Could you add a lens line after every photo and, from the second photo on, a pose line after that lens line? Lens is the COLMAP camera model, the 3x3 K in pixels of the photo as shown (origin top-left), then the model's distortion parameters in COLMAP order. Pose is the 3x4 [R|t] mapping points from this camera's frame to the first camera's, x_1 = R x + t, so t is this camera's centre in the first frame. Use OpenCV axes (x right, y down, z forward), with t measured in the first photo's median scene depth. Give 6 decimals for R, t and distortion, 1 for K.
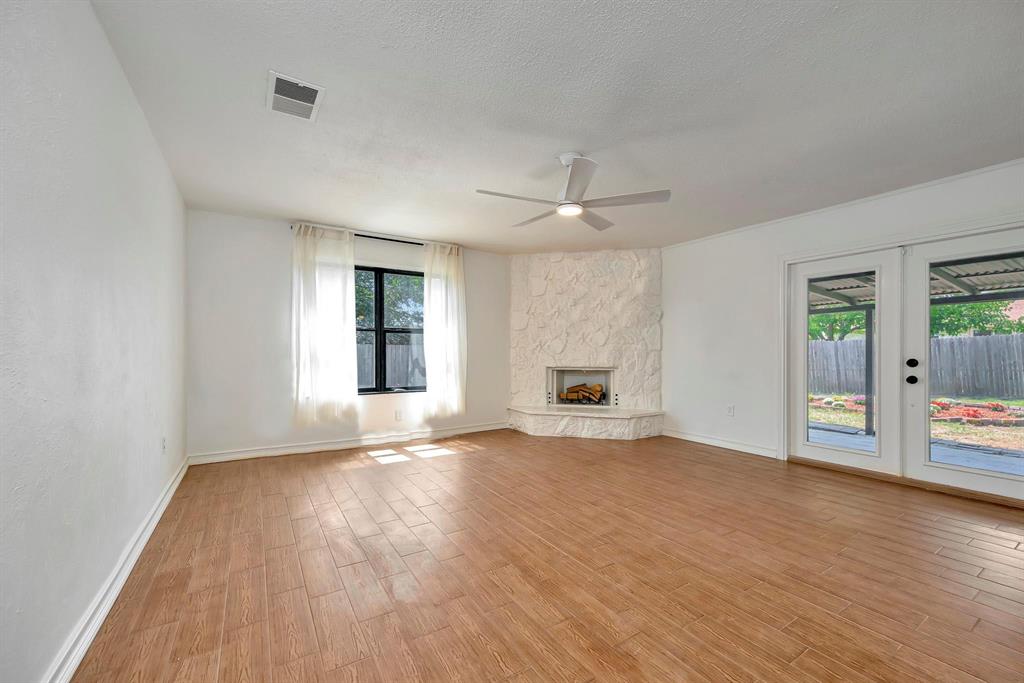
lens RADIAL K [[408.2, 0, 520.1], [0, 408.2, 351.0], [0, 0, 1]] dist [0.000943, -0.000658]
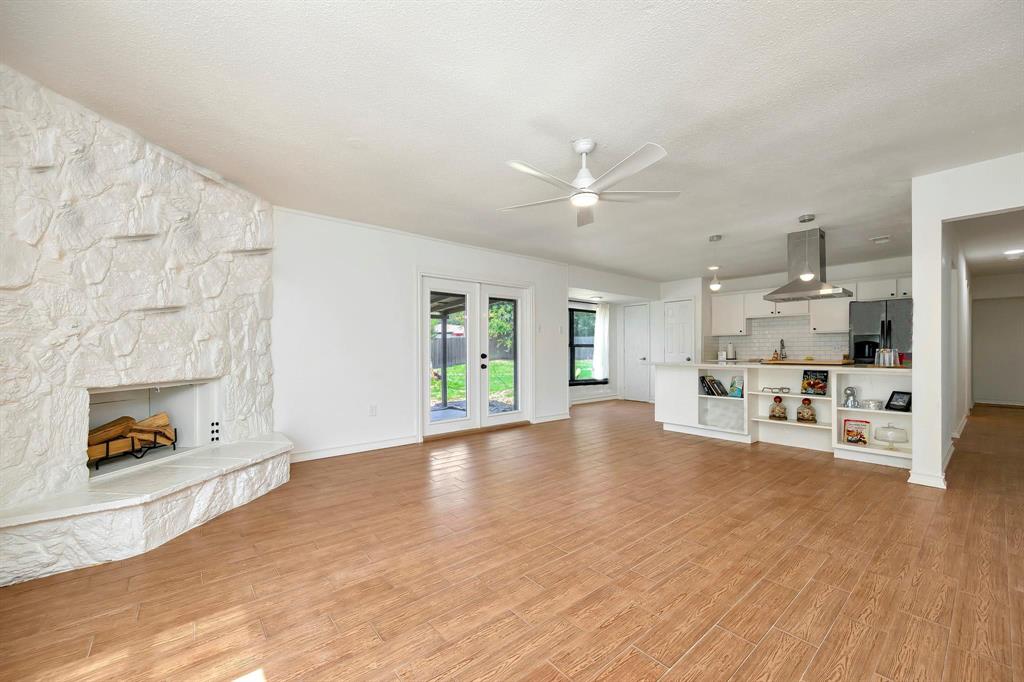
lens RADIAL K [[408.2, 0, 520.1], [0, 408.2, 350.5], [0, 0, 1]] dist [0.000943, -0.000658]
pose [[-0.129901, -0.001390, 0.991526, -0.805935], [0.002345, 0.999996, 0.001709, 0.005425], [-0.991524, 0.002548, -0.129897, 1.290071]]
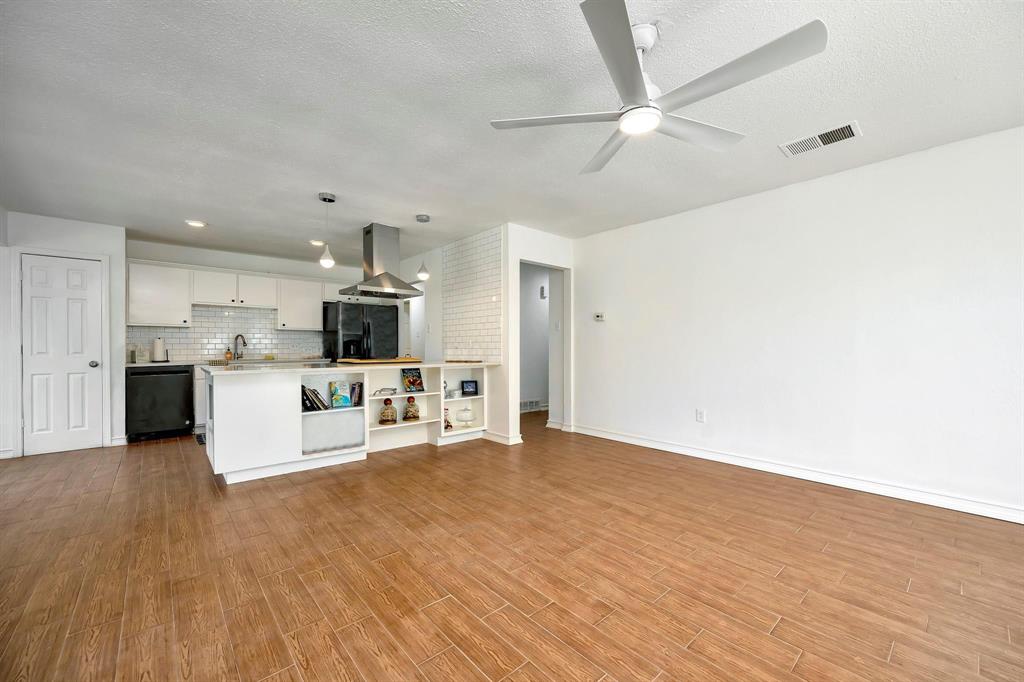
lens RADIAL K [[408.2, 0, 520.1], [0, 408.2, 350.5], [0, 0, 1]] dist [0.000943, -0.000658]
pose [[-0.986441, -0.000993, -0.164111, 0.413293], [-0.002288, 0.999968, 0.007702, 0.003714], [0.164098, 0.007973, -0.986412, 1.613048]]
